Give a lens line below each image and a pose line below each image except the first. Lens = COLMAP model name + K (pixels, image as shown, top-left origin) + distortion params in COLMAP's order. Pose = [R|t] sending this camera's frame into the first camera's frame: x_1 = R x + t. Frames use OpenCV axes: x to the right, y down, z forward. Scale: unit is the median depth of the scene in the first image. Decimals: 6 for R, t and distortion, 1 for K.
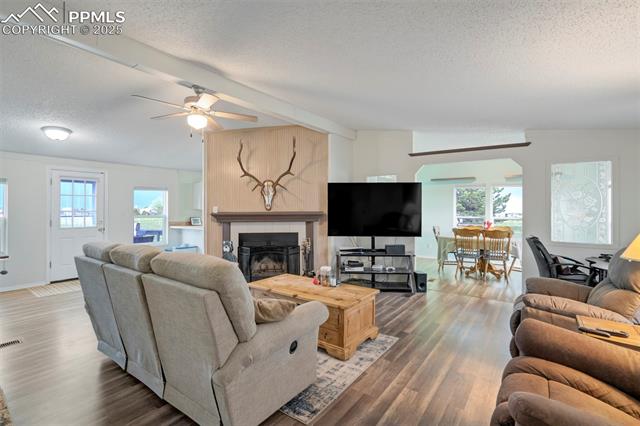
lens RADIAL K [[296.7, 0, 322.7], [0, 296.7, 208.3], [0, 0, 1]] dist [-0.020480, 0.008434]
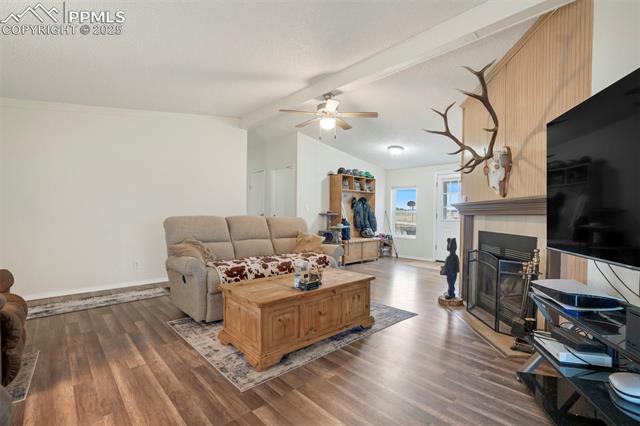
lens RADIAL K [[296.7, 0, 323.7], [0, 296.7, 218.1], [0, 0, 1]] dist [-0.020480, 0.008434]
pose [[-0.186547, 0.012540, -0.982366, 0.901048], [-0.009266, 0.999852, 0.014523, 0.085251], [0.982402, 0.011812, -0.186403, 1.411001]]
